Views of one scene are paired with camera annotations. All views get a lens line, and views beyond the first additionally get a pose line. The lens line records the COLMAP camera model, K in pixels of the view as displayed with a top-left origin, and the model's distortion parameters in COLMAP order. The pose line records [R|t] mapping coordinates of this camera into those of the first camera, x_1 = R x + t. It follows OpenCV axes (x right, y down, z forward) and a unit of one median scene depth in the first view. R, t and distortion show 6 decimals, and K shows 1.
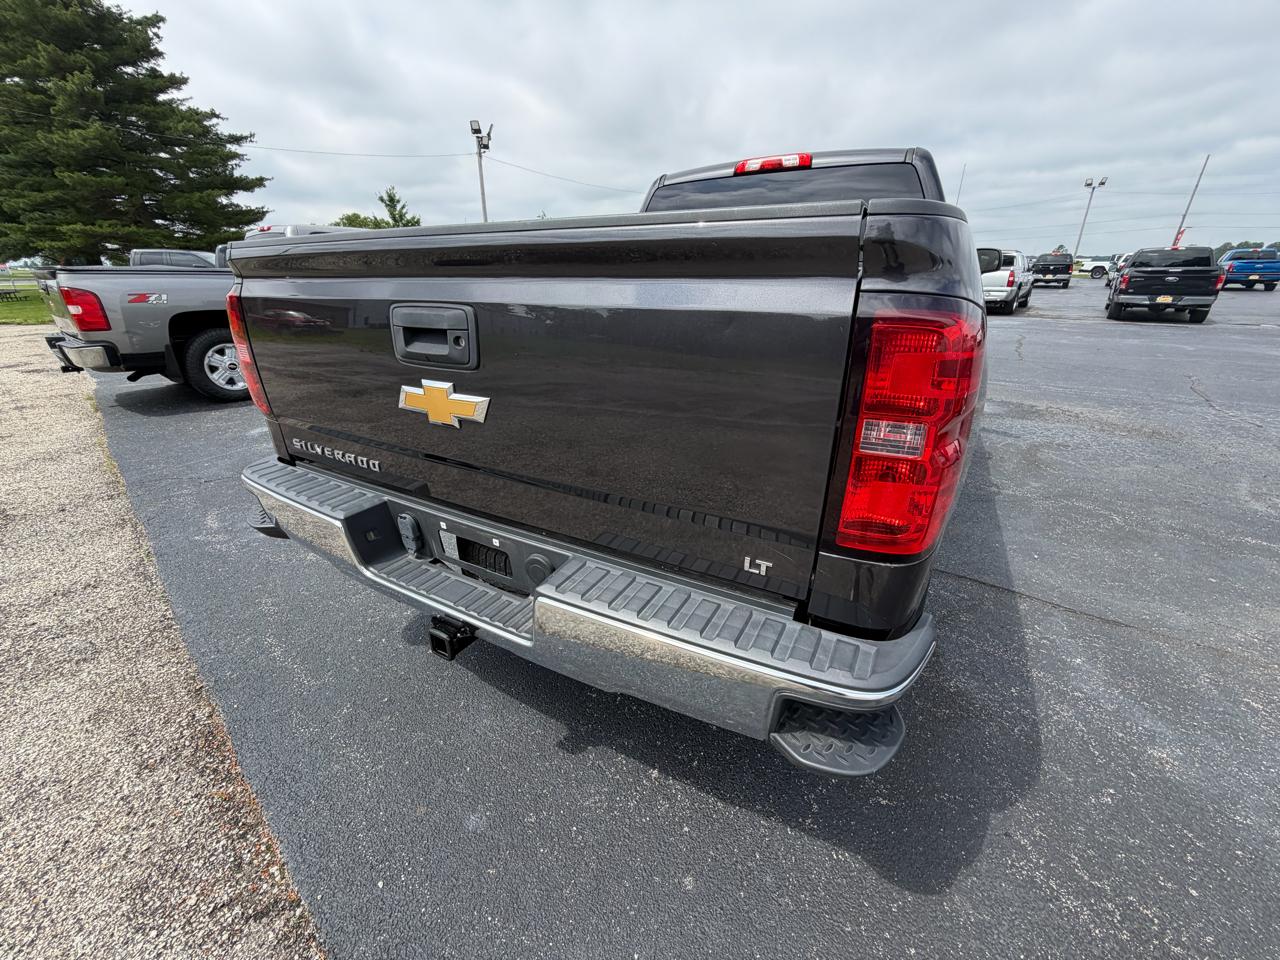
lens RADIAL K [[514.6, 0, 640.0], [0, 514.6, 480.0], [0, 0, 1]] dist [-0.001091, -0.000144]
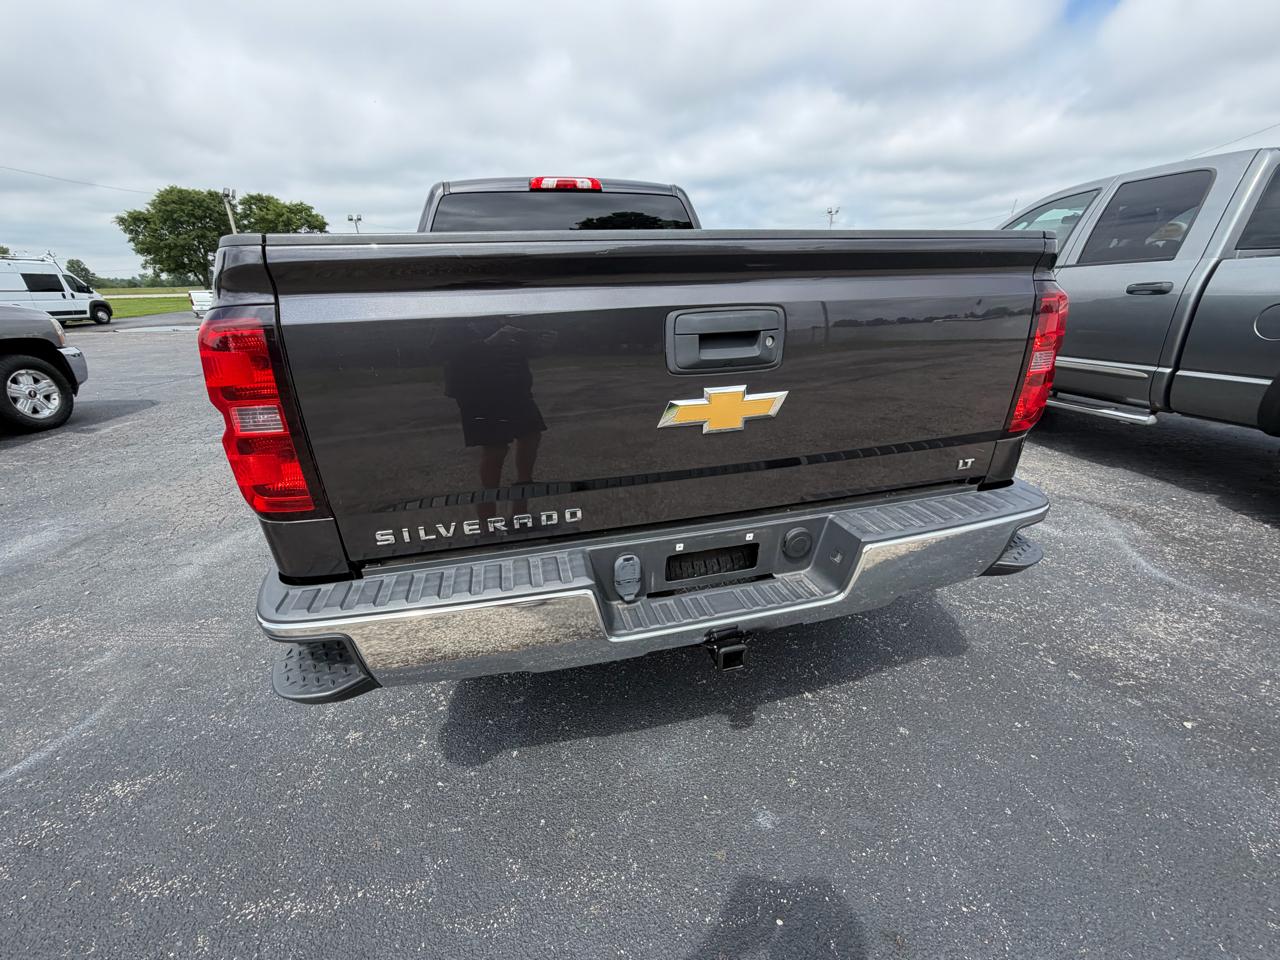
lens RADIAL K [[514.6, 0, 640.0], [0, 514.6, 480.0], [0, 0, 1]] dist [-0.001091, -0.000144]
pose [[0.714677, -0.262025, 0.648522, -0.238766], [0.280170, 0.956791, 0.077826, -0.028768], [-0.640892, 0.126075, 0.757207, 0.076883]]
